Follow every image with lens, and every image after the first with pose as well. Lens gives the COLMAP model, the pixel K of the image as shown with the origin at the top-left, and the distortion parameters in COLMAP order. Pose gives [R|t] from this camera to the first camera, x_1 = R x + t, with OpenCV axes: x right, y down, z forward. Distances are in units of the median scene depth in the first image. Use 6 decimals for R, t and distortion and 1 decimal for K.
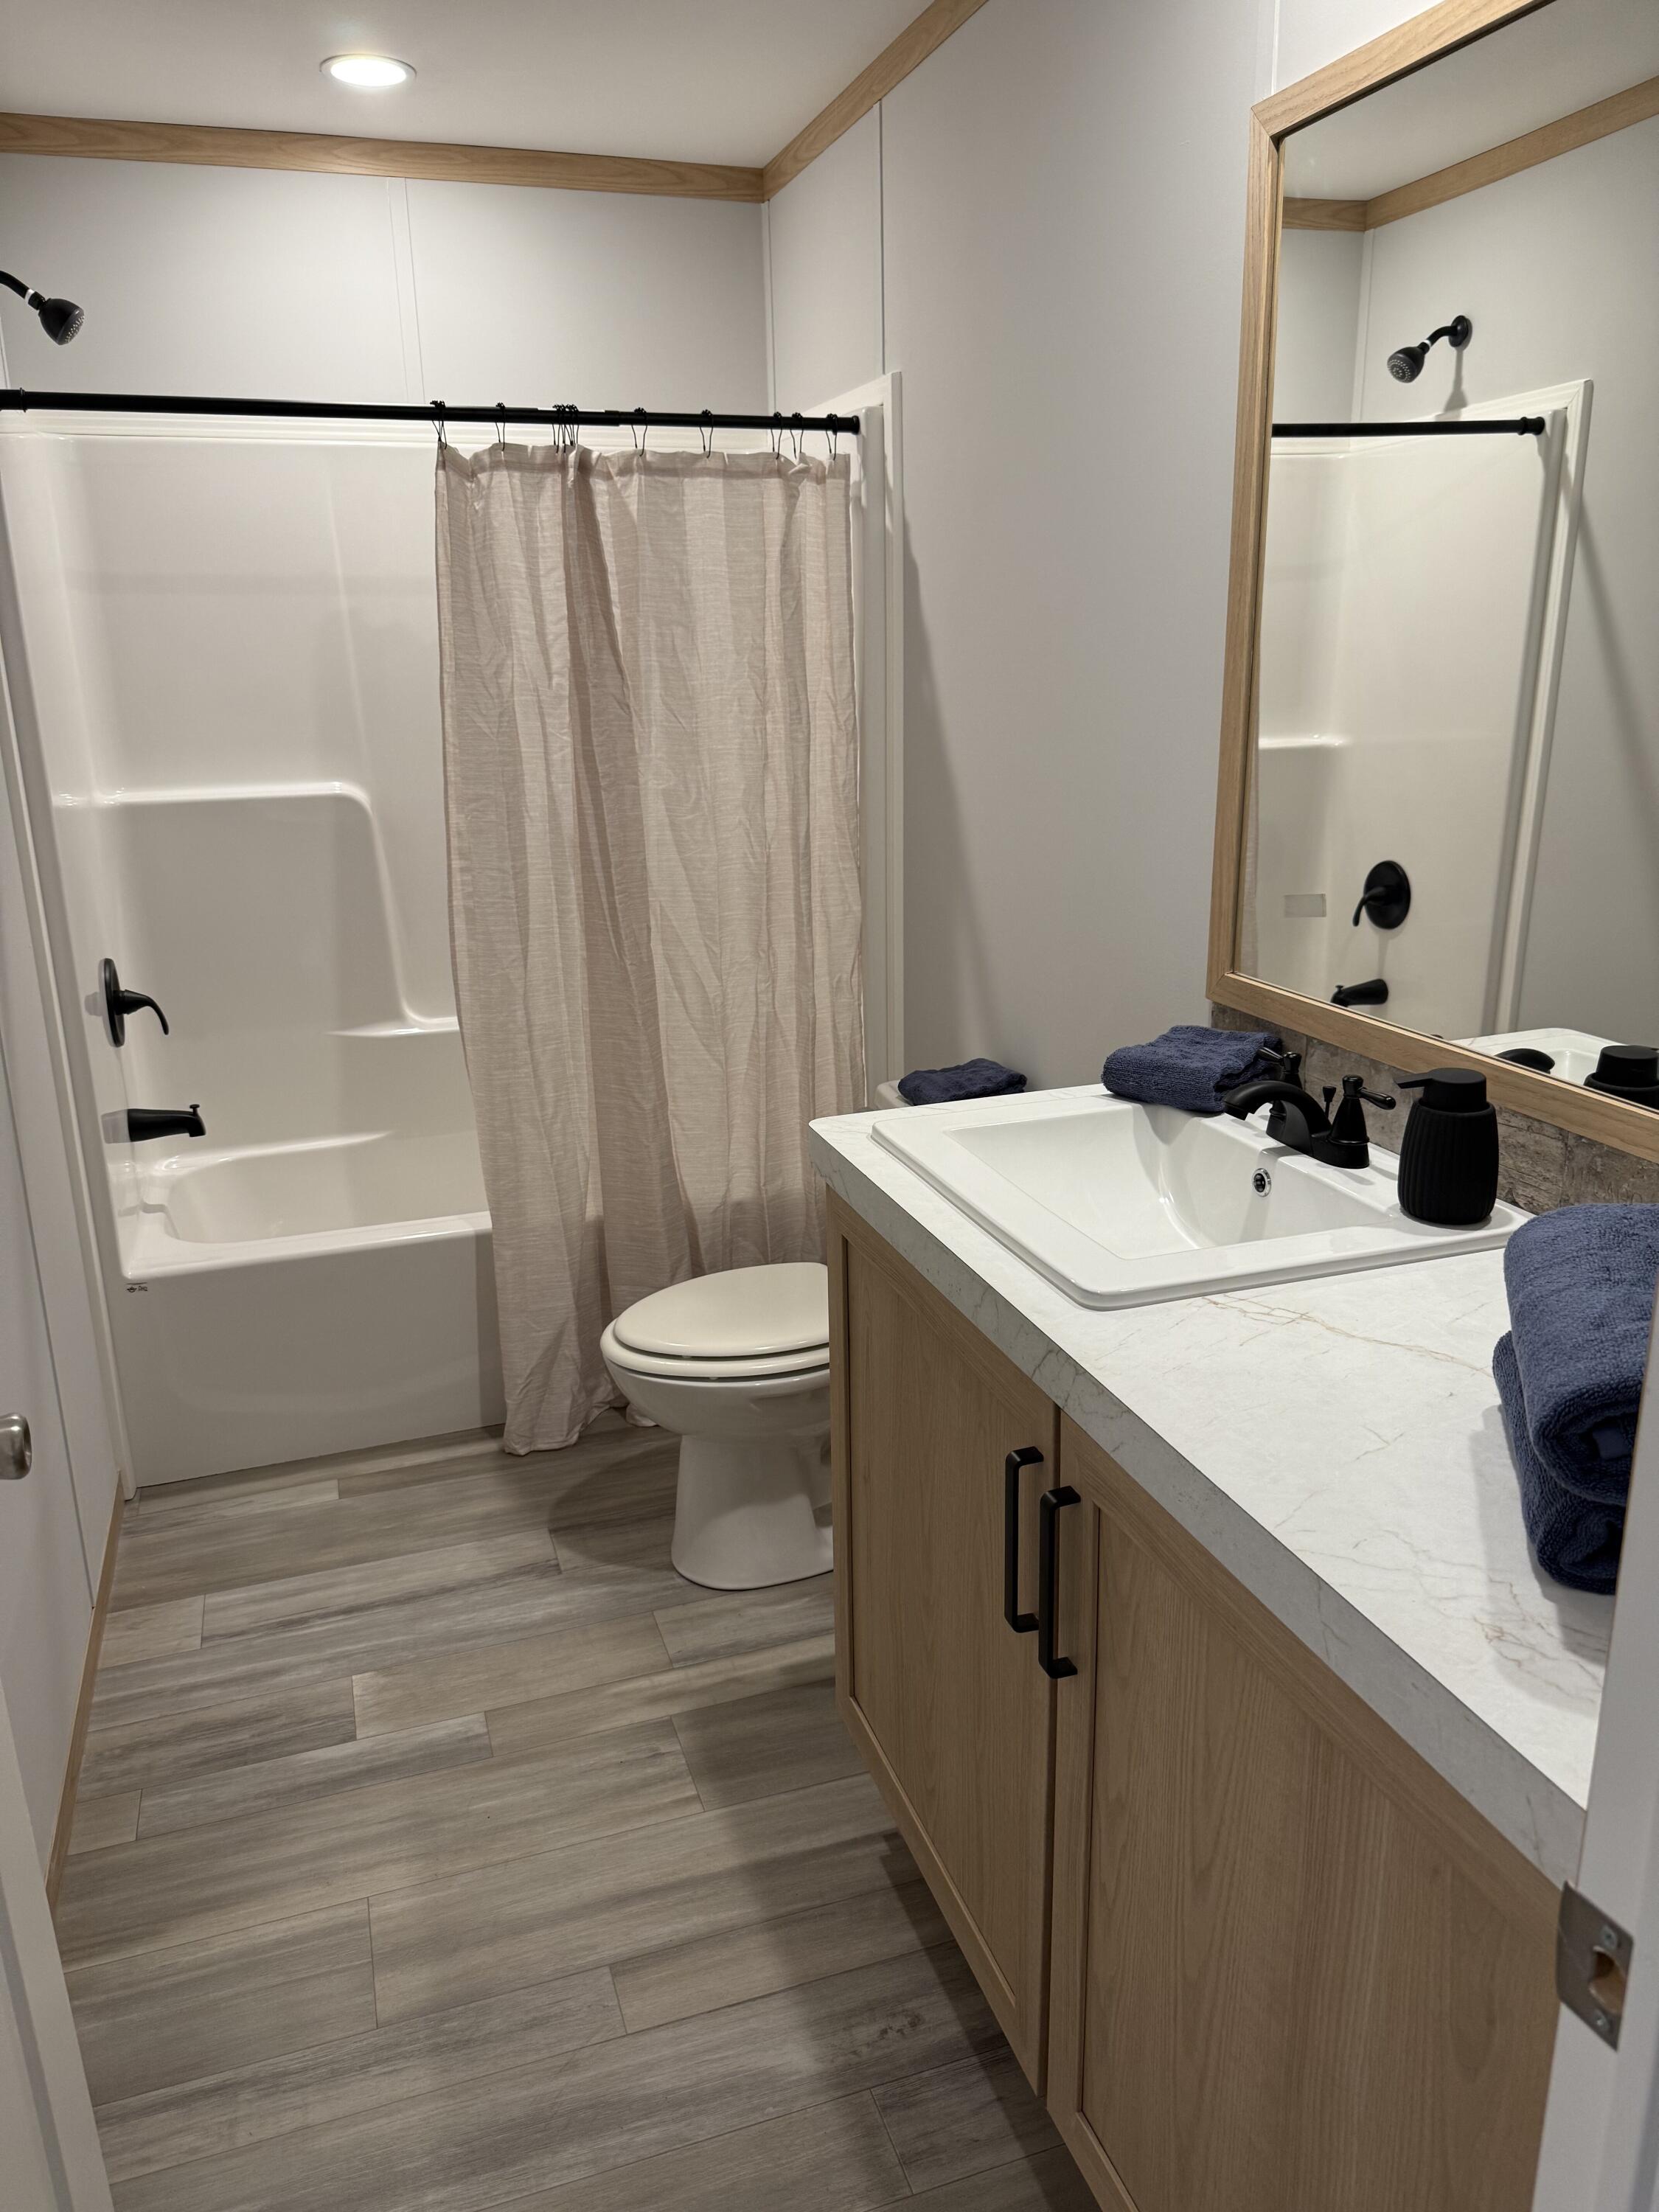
lens RADIAL K [[1579.8, 0, 829.5], [0, 1579.8, 1106.0], [0, 0, 1]] dist [0.004379, 0.001697]
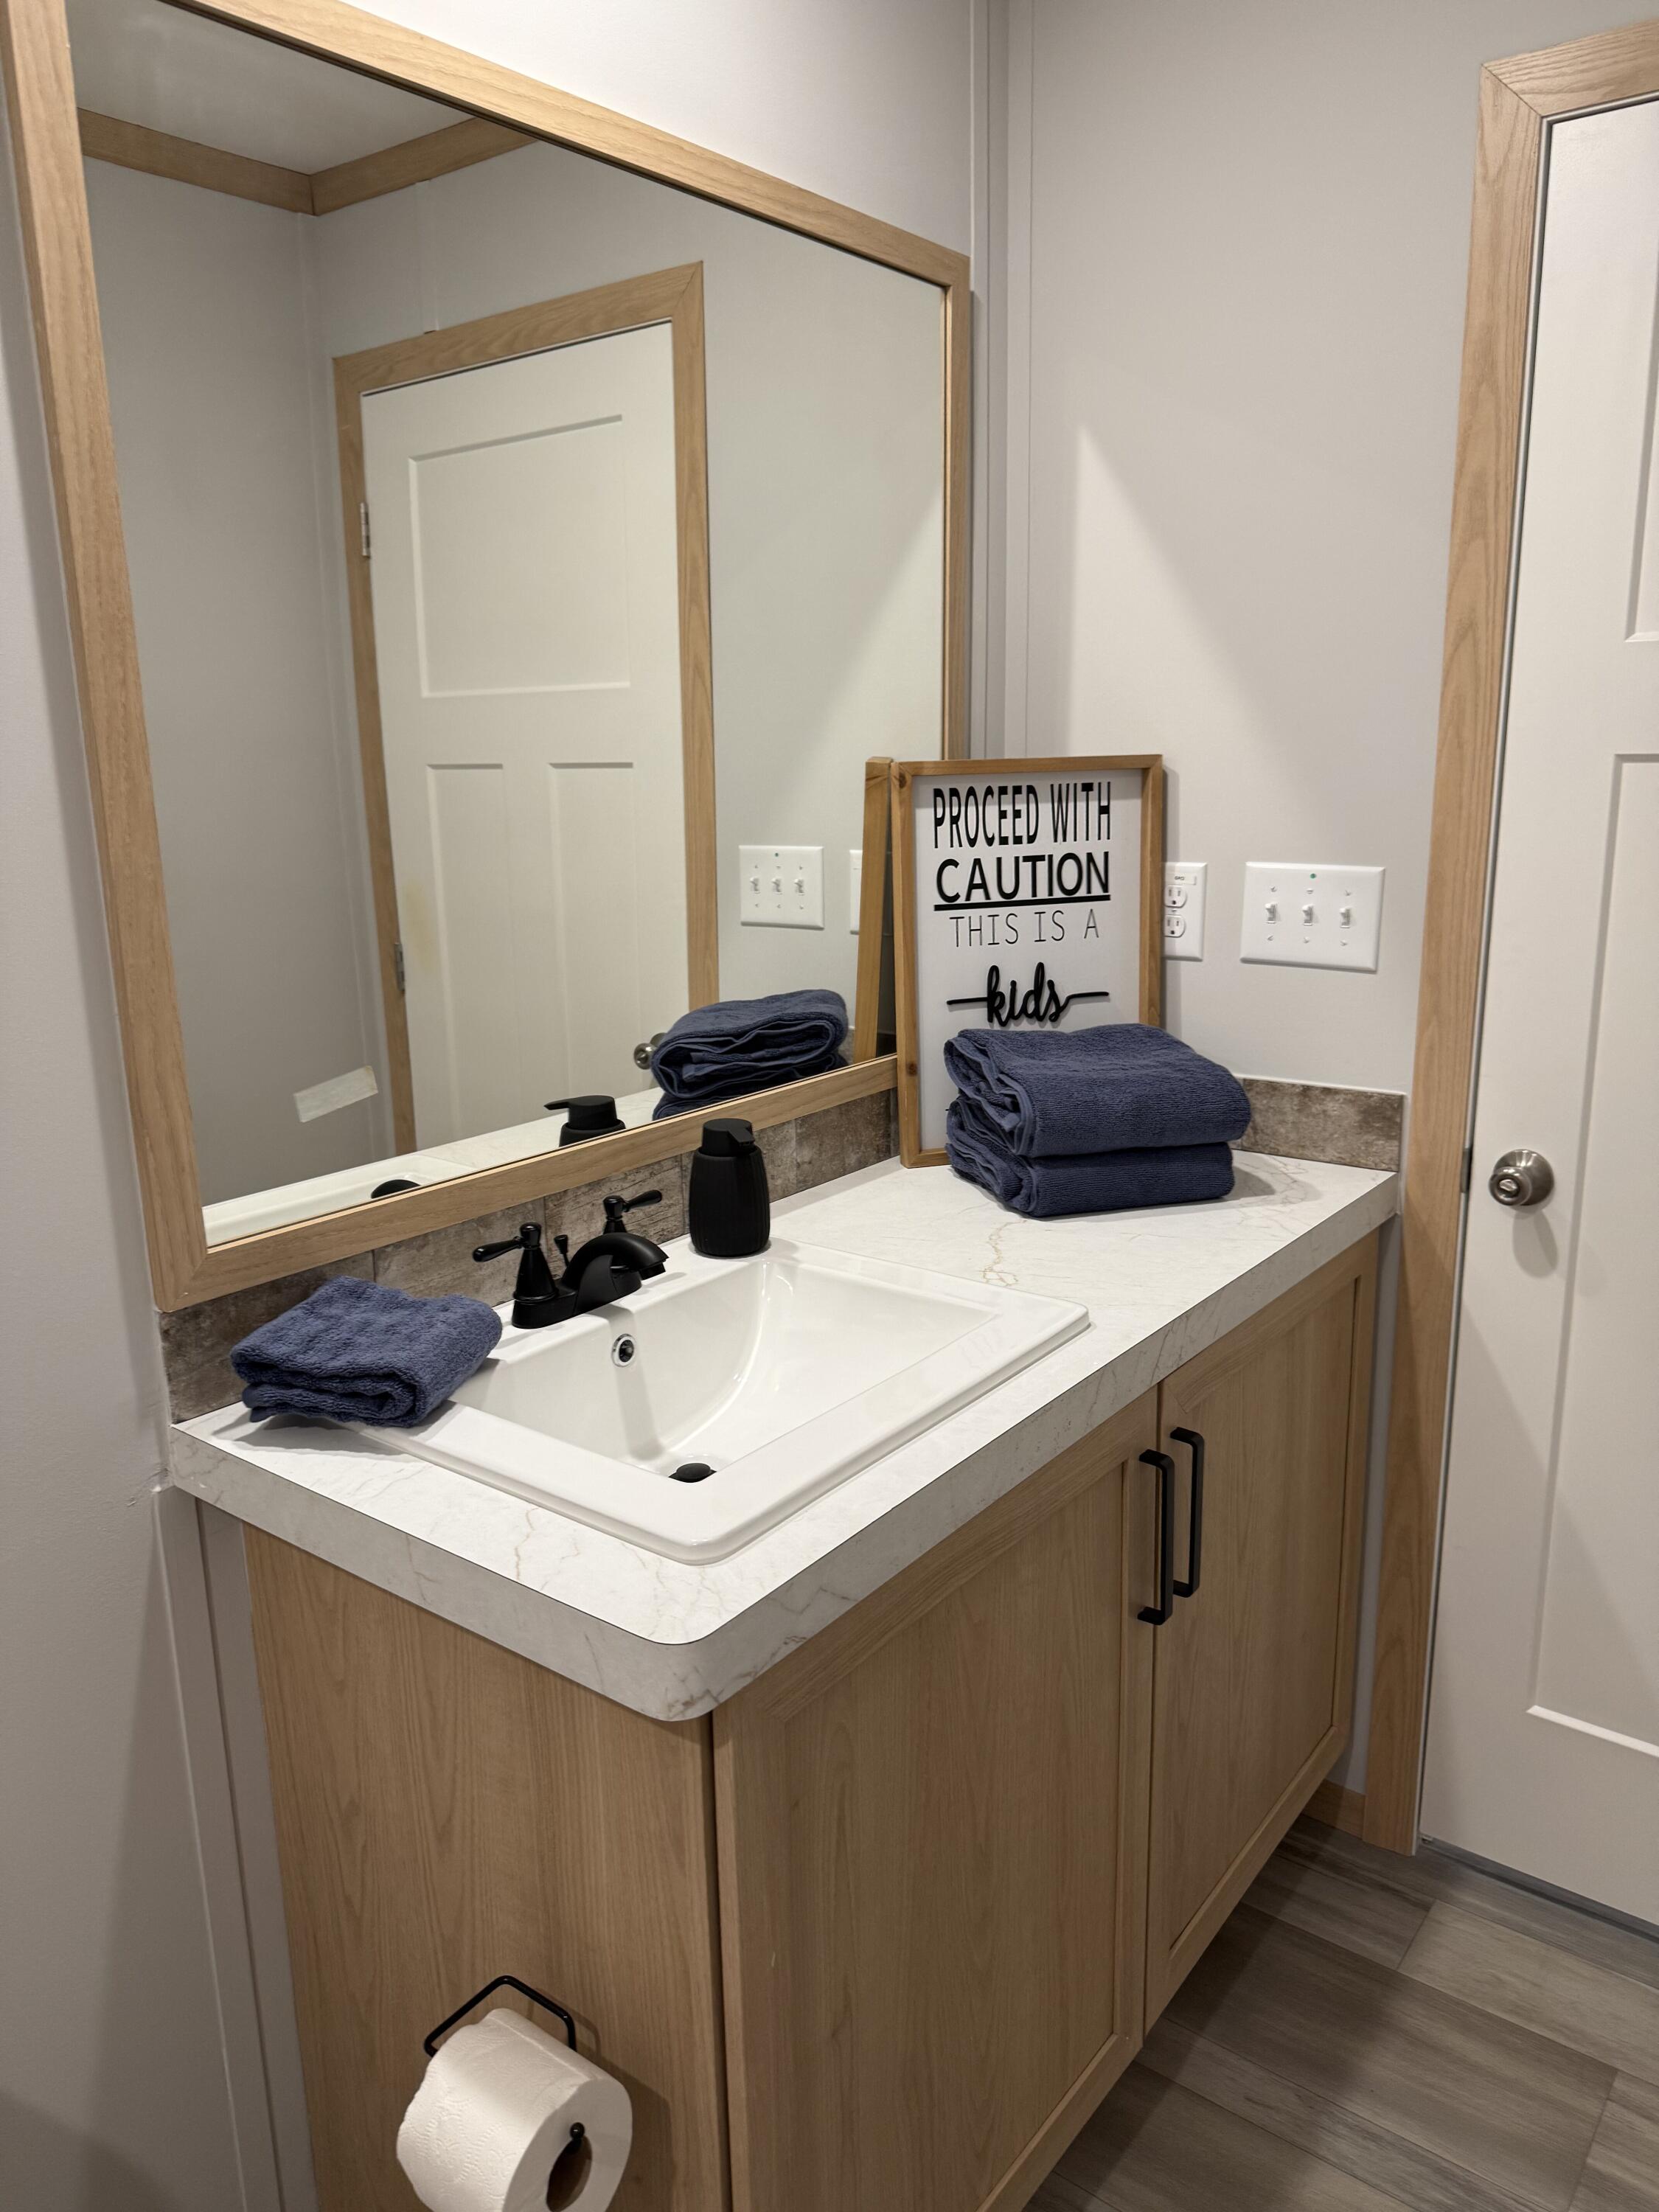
lens RADIAL K [[1579.8, 0, 829.5], [0, 1579.8, 1106.0], [0, 0, 1]] dist [0.004379, 0.001697]
pose [[-0.561743, -0.148108, 0.813946, -0.507736], [0.267016, 0.898736, 0.347817, -0.368439], [-0.783037, 0.412720, -0.465311, 1.349860]]
